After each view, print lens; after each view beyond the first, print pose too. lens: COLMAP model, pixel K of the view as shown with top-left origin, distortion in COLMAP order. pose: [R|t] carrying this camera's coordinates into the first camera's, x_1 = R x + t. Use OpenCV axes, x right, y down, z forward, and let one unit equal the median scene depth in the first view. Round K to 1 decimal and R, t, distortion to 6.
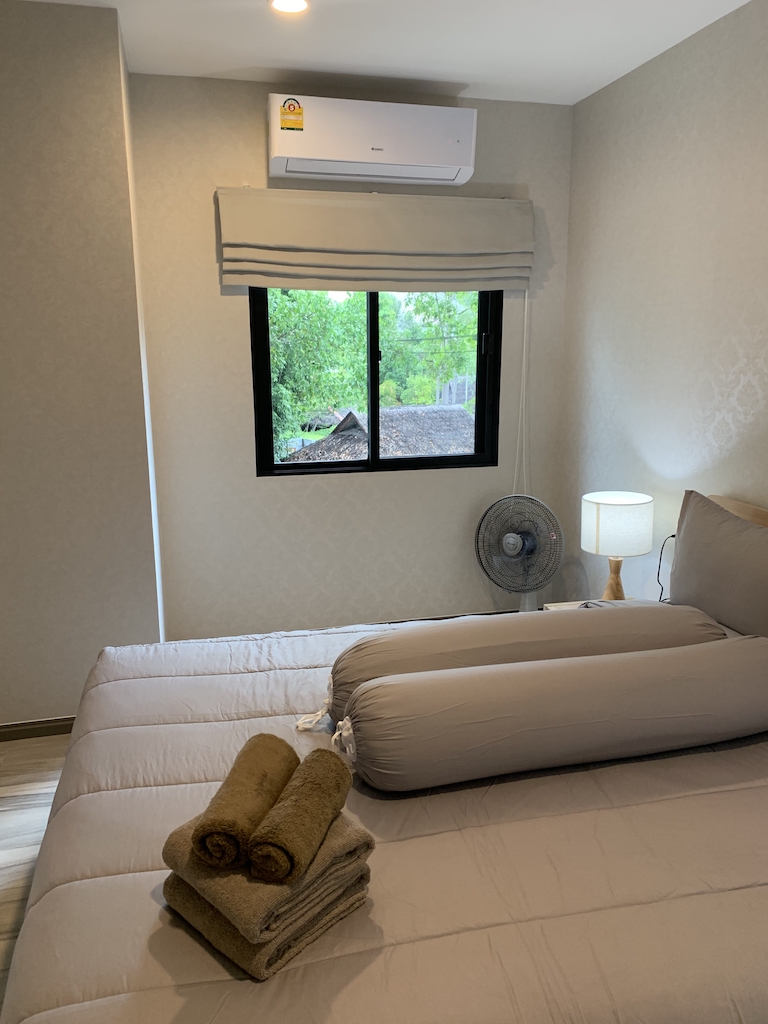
lens RADIAL K [[778.5, 0, 385.2], [0, 778.5, 497.0], [0, 0, 1]] dist [0.073470, -0.125579]
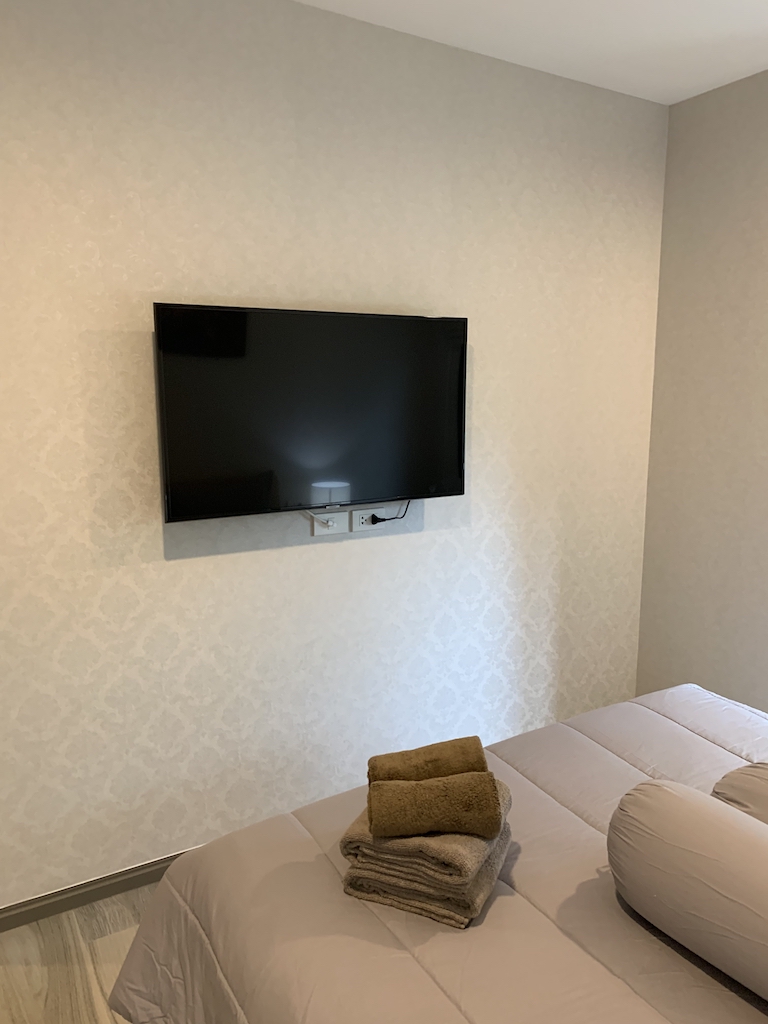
lens RADIAL K [[778.5, 0, 385.2], [0, 778.5, 497.0], [0, 0, 1]] dist [0.073470, -0.125579]
pose [[0.284002, 0.142012, -0.948249, 0.323403], [-0.200208, 0.975954, 0.086198, -0.037298], [0.937688, 0.165367, 0.305605, 0.197584]]
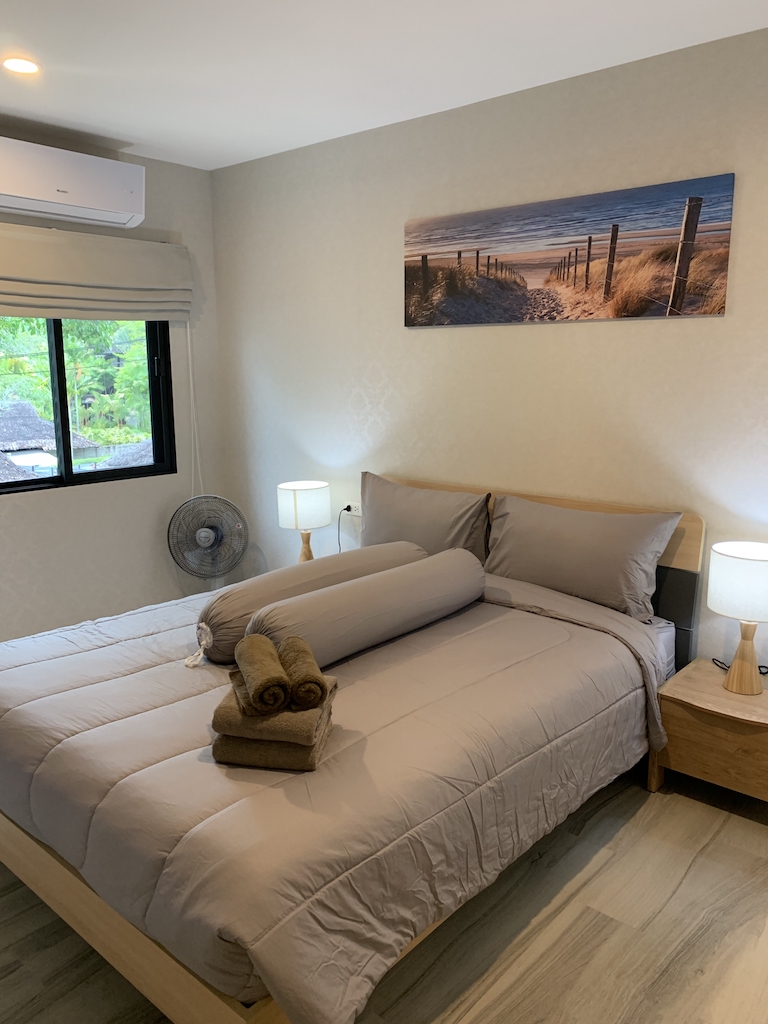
lens RADIAL K [[778.5, 0, 385.2], [0, 778.5, 497.0], [0, 0, 1]] dist [0.073470, -0.125579]
pose [[0.824284, -0.094561, 0.558223, -0.275256], [0.110859, 0.993825, 0.004655, 0.026058], [-0.555217, 0.058047, 0.829678, -0.130498]]
